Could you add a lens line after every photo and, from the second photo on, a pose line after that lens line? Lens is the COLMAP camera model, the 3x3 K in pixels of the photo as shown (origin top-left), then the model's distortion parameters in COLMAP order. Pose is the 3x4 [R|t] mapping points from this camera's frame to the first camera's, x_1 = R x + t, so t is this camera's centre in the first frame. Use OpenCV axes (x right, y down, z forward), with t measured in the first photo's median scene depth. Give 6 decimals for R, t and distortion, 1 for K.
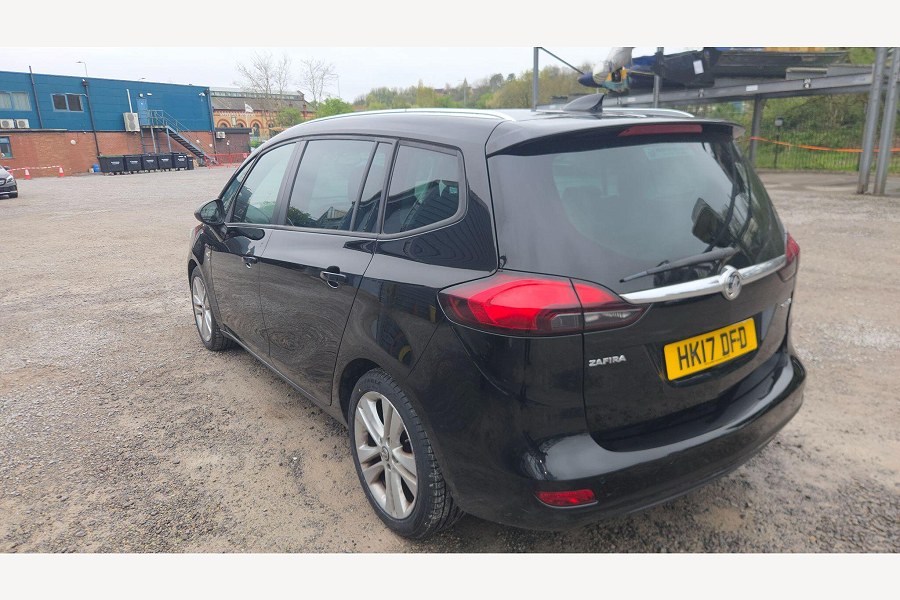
lens RADIAL K [[596.0, 0, 436.5], [0, 596.0, 300.4], [0, 0, 1]] dist [0.062299, -0.047390]
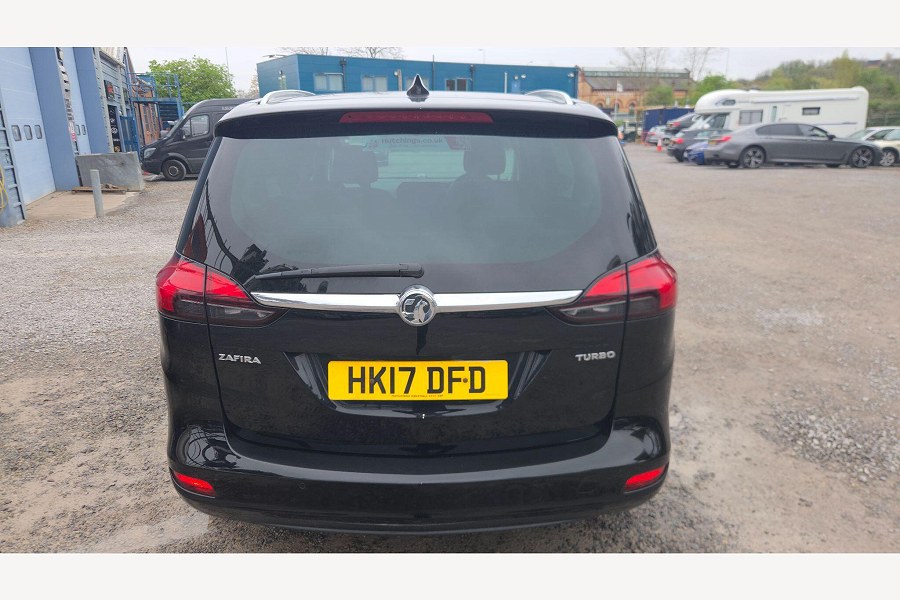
lens RADIAL K [[596.0, 0, 442.1], [0, 596.0, 298.5], [0, 0, 1]] dist [0.062299, -0.047390]
pose [[0.837621, 0.176652, -0.516900, 0.689305], [-0.162212, 0.984020, 0.073431, -0.077140], [0.521611, 0.022340, 0.852891, 0.236326]]
